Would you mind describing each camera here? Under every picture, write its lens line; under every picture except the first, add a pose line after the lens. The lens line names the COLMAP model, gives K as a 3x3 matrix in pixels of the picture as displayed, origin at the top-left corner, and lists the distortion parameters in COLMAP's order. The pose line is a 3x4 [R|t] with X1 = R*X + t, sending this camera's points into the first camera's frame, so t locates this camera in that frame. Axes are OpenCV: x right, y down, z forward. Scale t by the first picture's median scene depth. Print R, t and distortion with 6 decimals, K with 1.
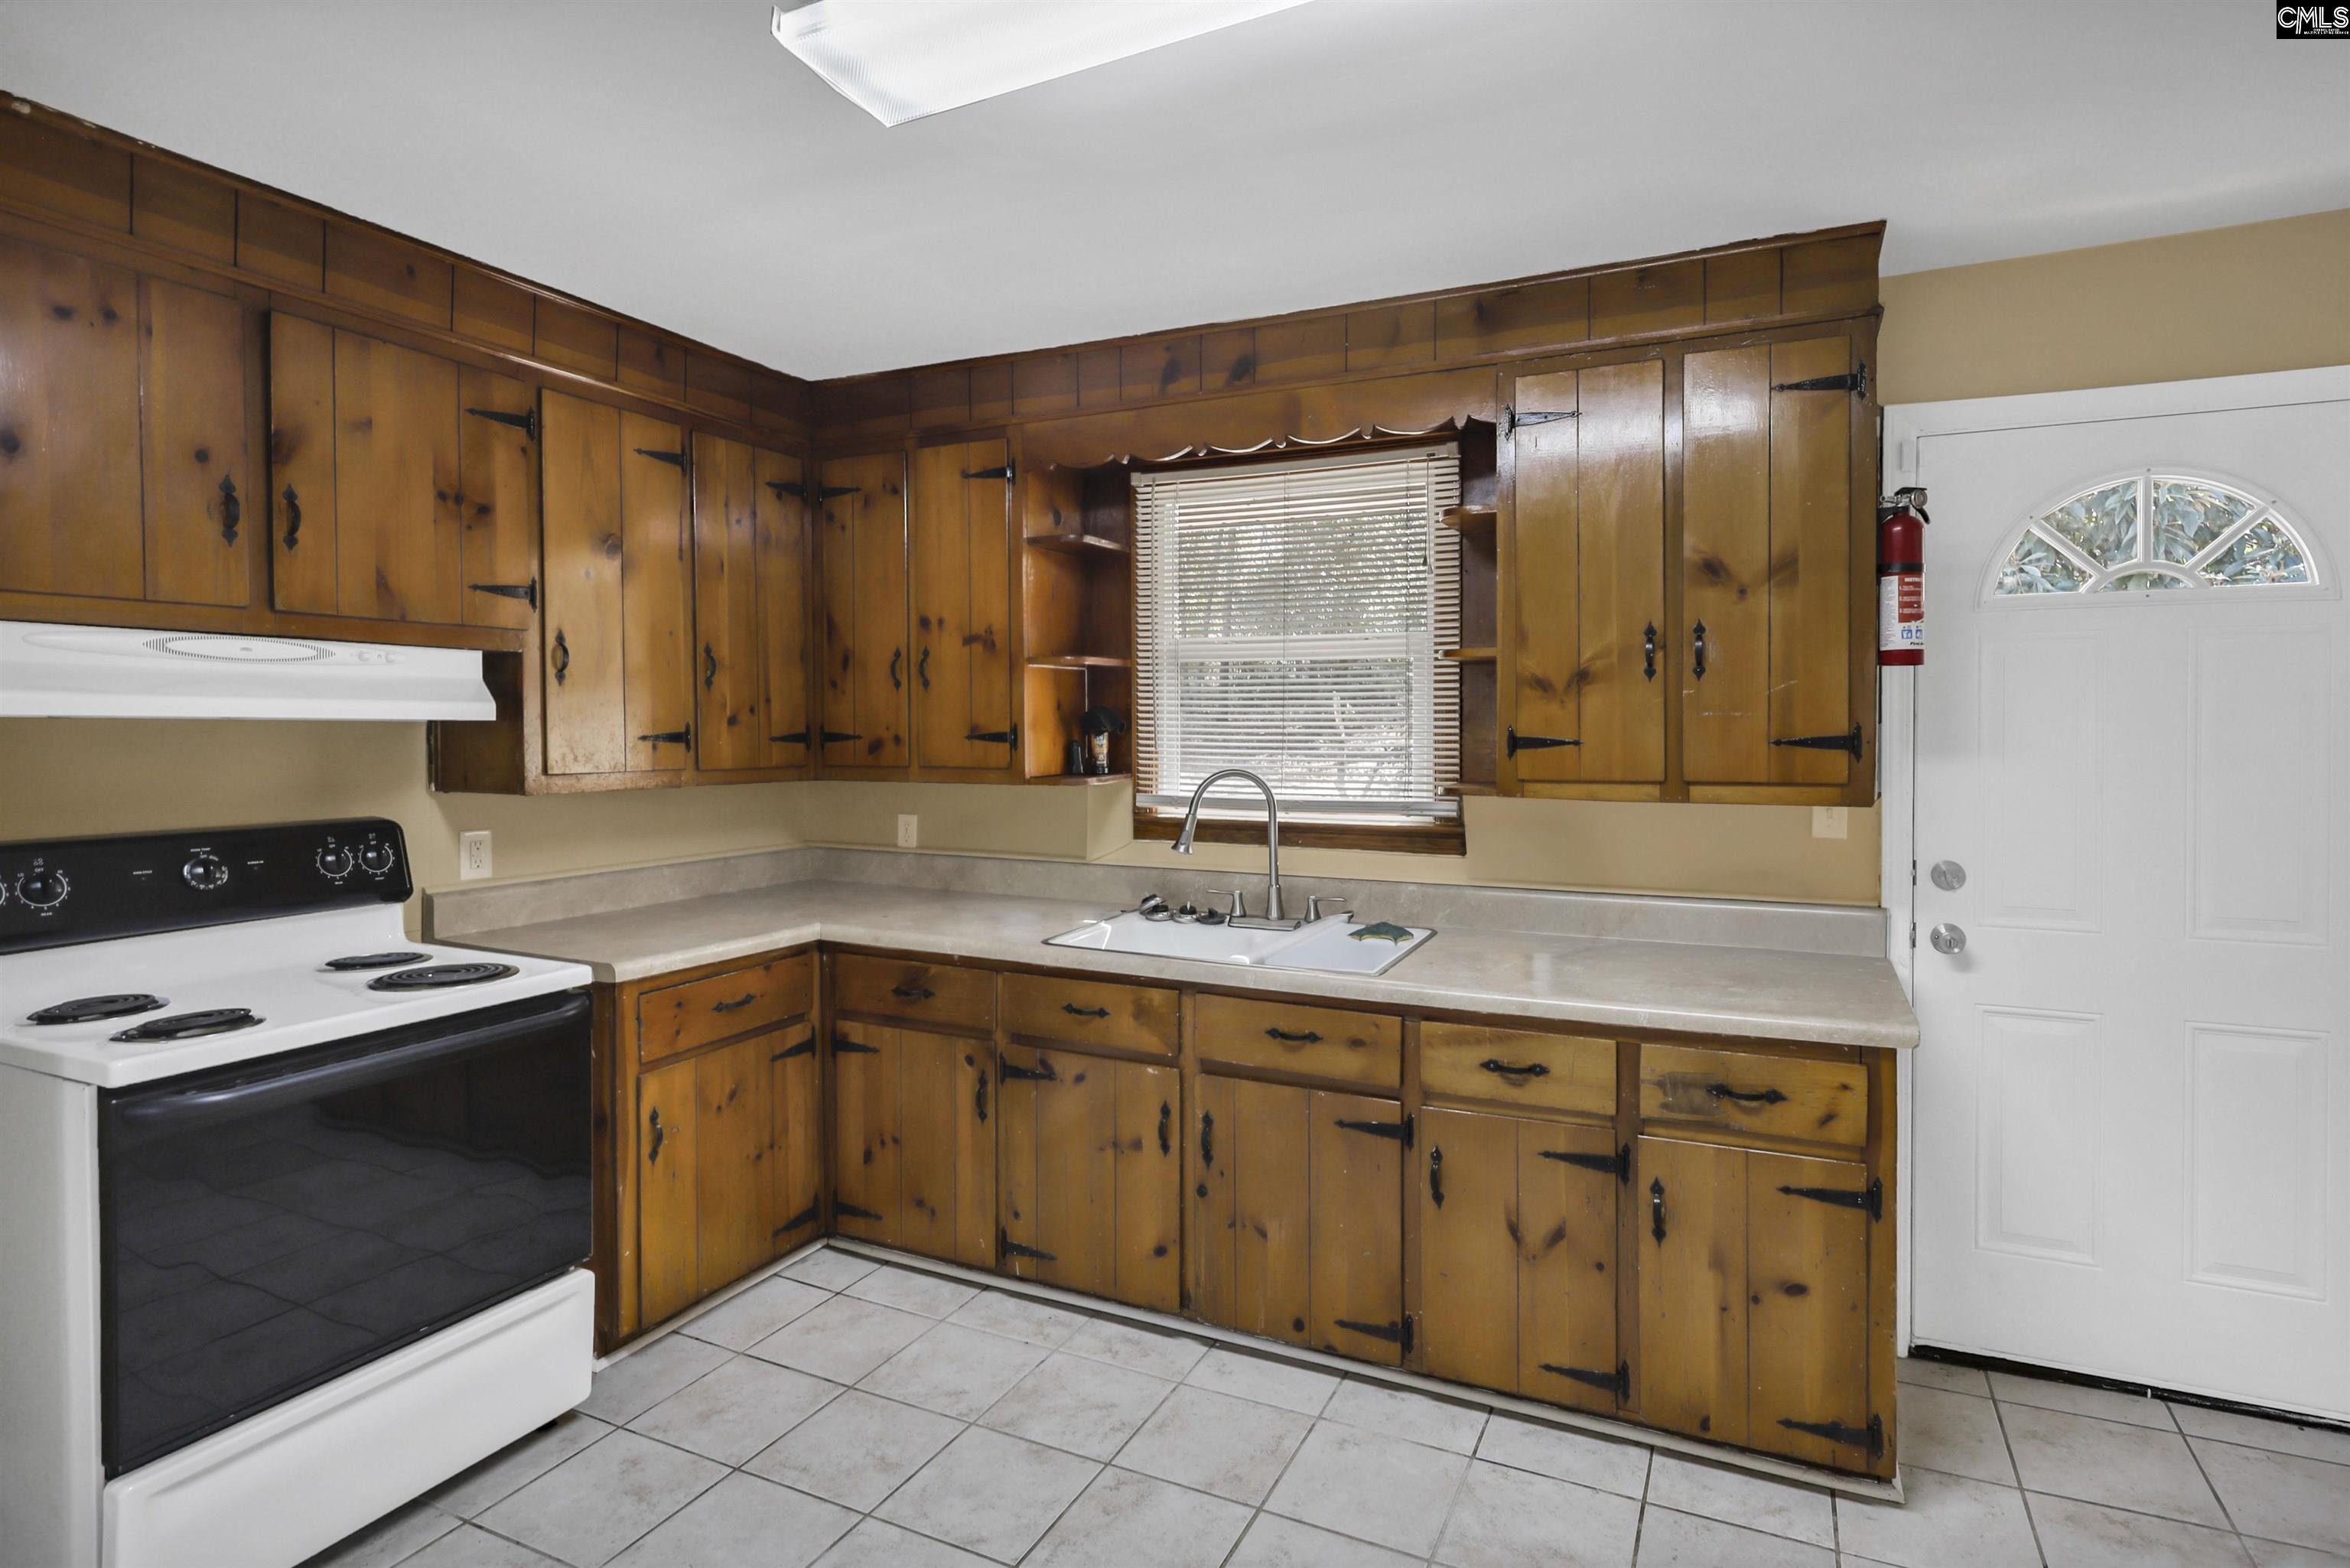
lens RADIAL K [[1192.1, 0, 1209.6], [0, 1192.1, 743.6], [0, 0, 1]] dist [0.001348, 0.000371]
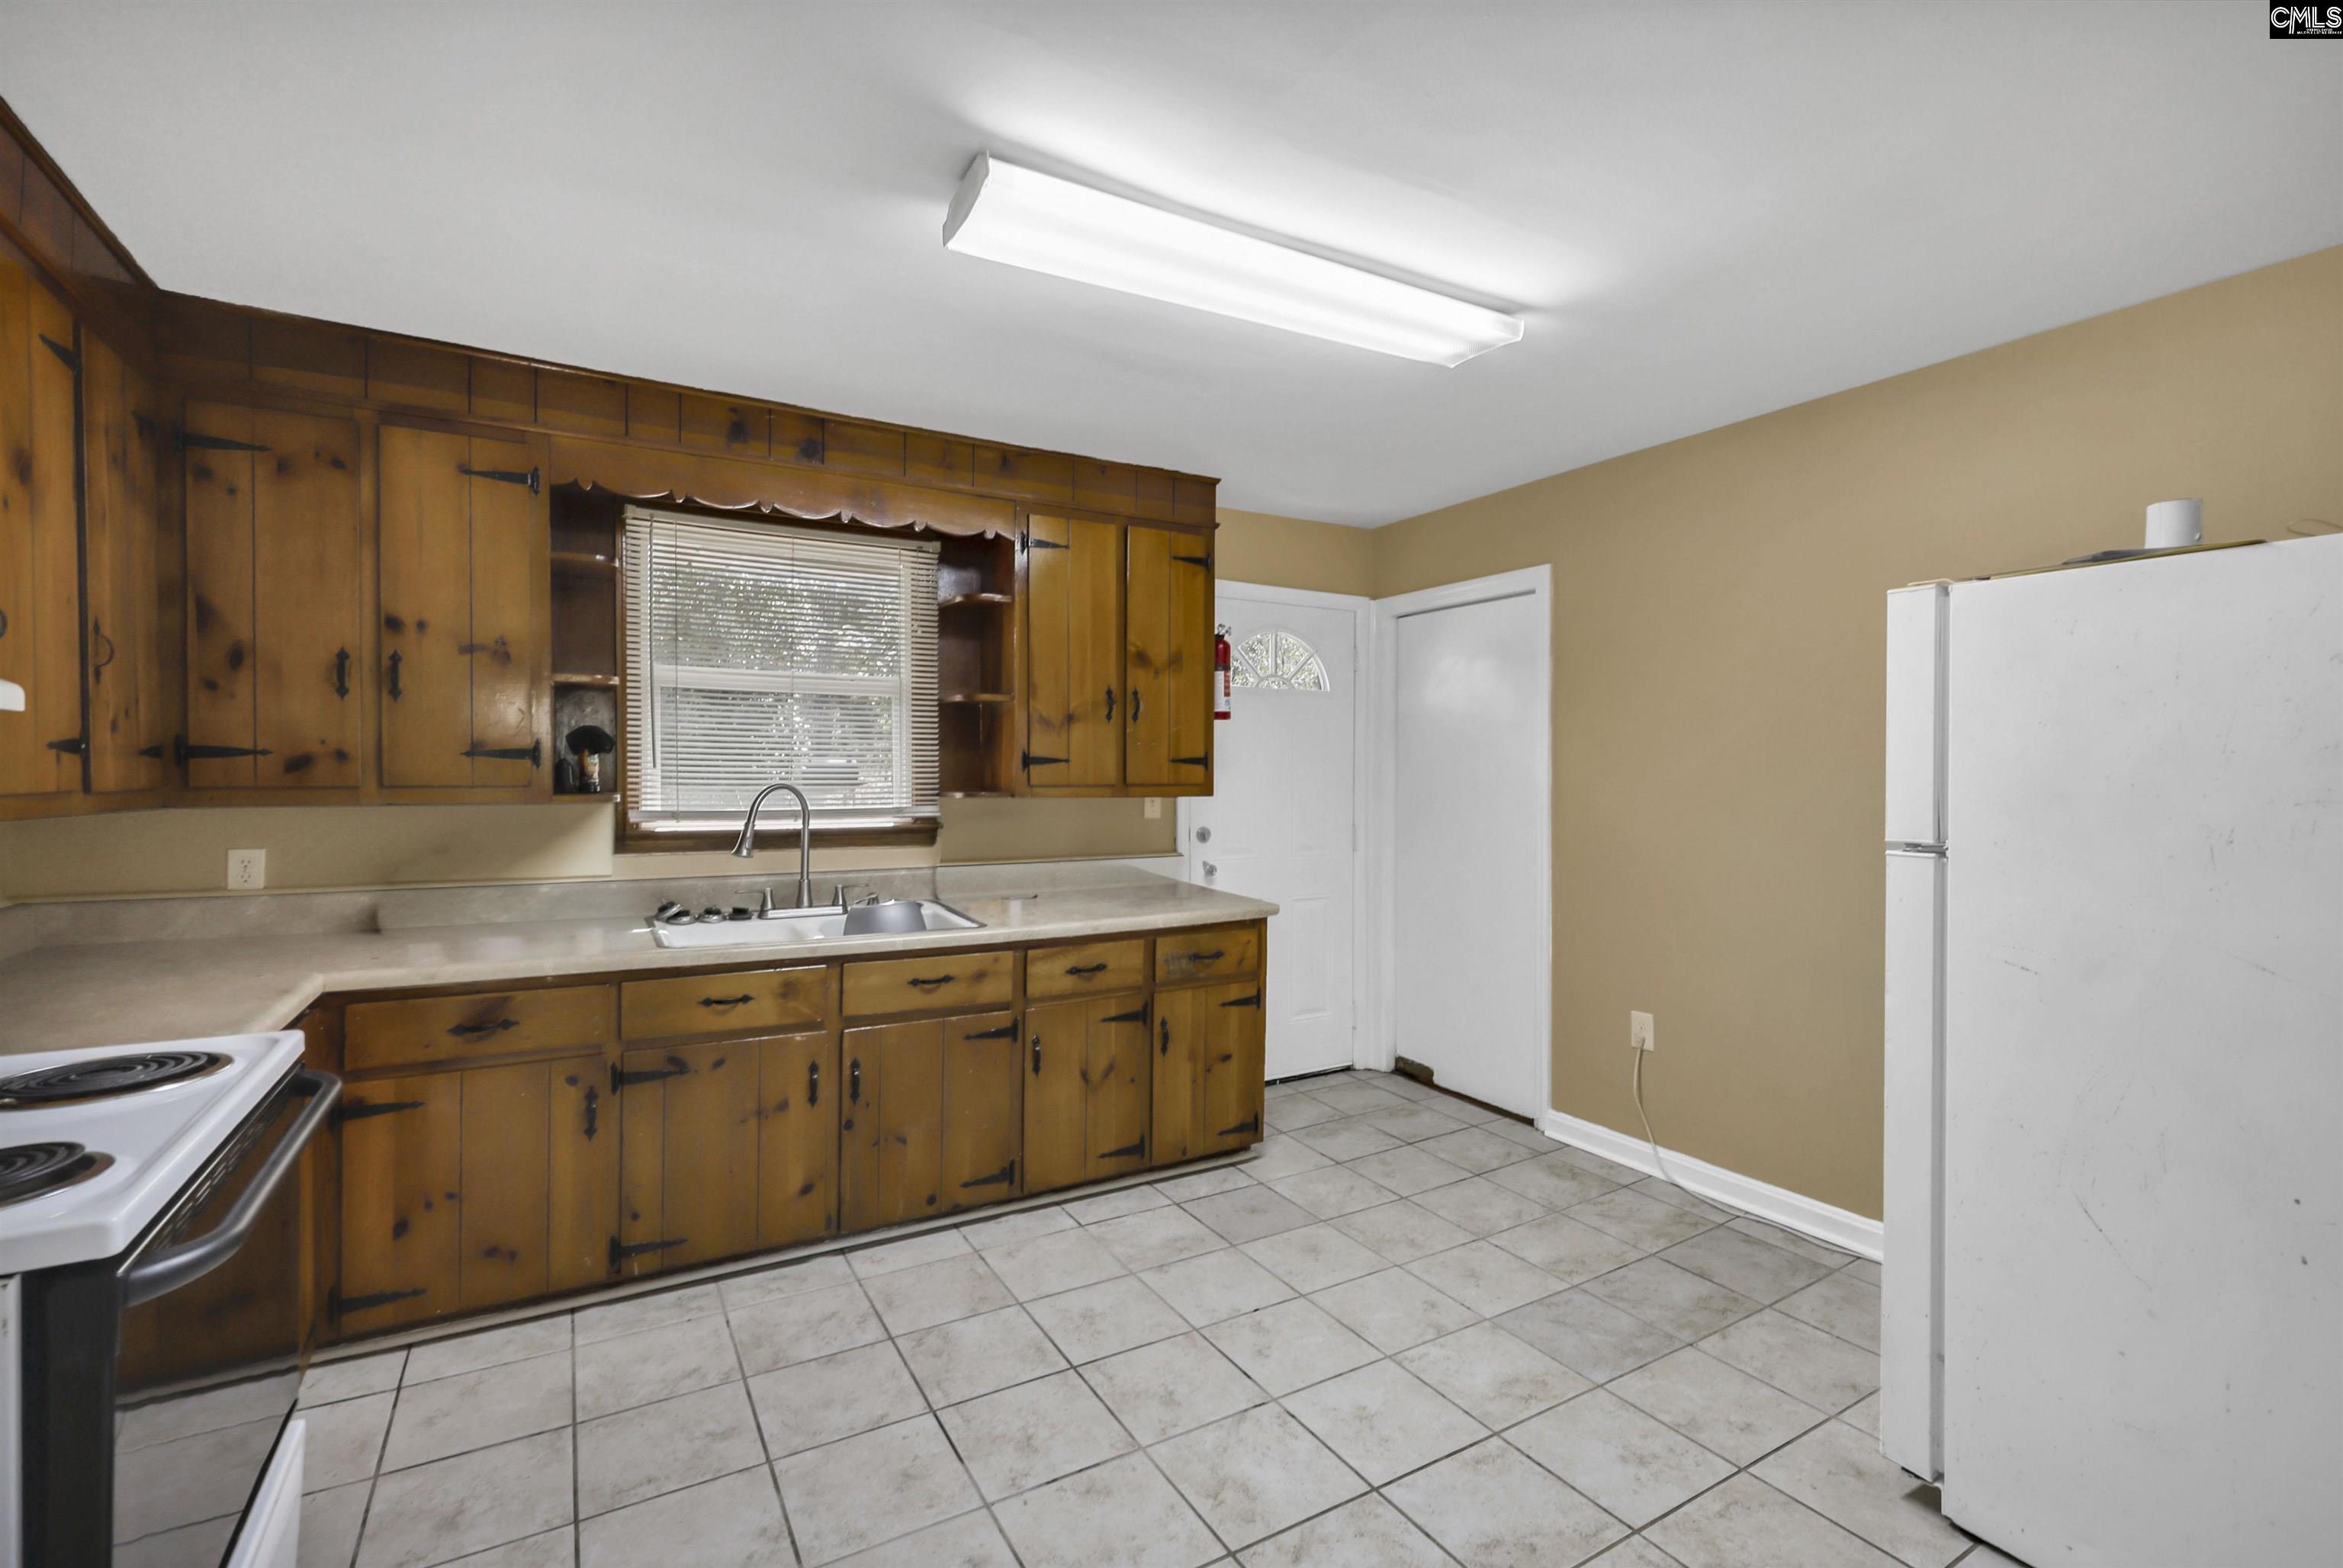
lens RADIAL K [[1029.1, 0, 1102.0], [0, 1029.1, 782.7], [0, 0, 1]] dist [0.000300, 0.000052]
pose [[0.601346, -0.005324, 0.798971, -0.666874], [0.006539, 0.999977, 0.001741, 0.023517], [-0.798962, 0.004178, 0.601367, 0.151598]]
